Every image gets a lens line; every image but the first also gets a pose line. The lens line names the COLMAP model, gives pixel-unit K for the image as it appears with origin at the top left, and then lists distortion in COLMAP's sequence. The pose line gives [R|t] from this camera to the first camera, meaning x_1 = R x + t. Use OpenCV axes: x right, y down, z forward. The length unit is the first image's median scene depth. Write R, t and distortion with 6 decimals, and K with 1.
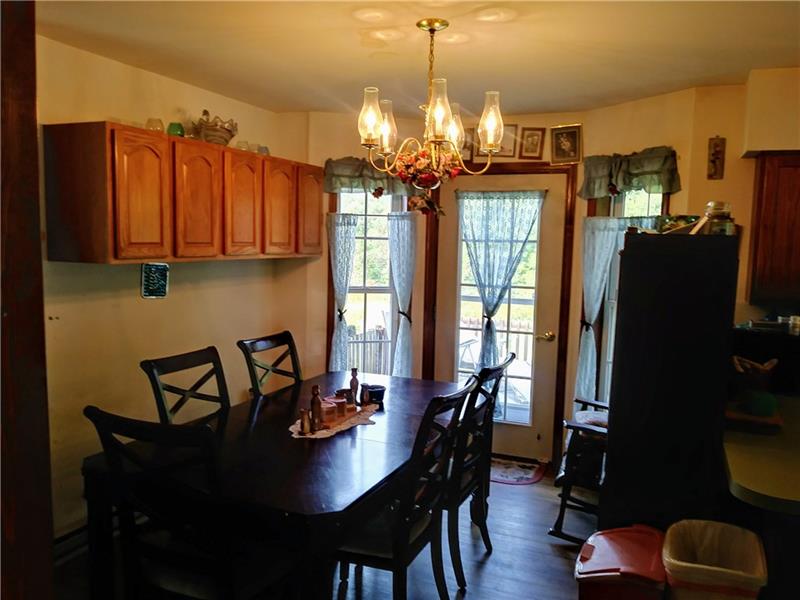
lens RADIAL K [[604.1, 0, 400.0], [0, 604.1, 300.0], [0, 0, 1]] dist [0.003735, -0.000280]
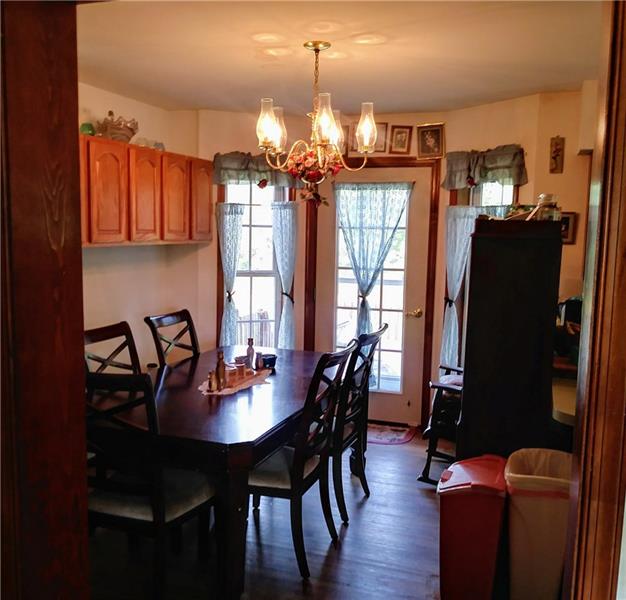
lens RADIAL K [[598.1, 0, 313.0], [0, 598.1, 300.0], [0, 0, 1]] dist [0.008295, -0.000518]
pose [[0.997695, -0.013478, 0.066500, -0.026301], [0.012147, 0.999718, 0.020389, 0.015229], [-0.066756, -0.019534, 0.997578, -0.124924]]
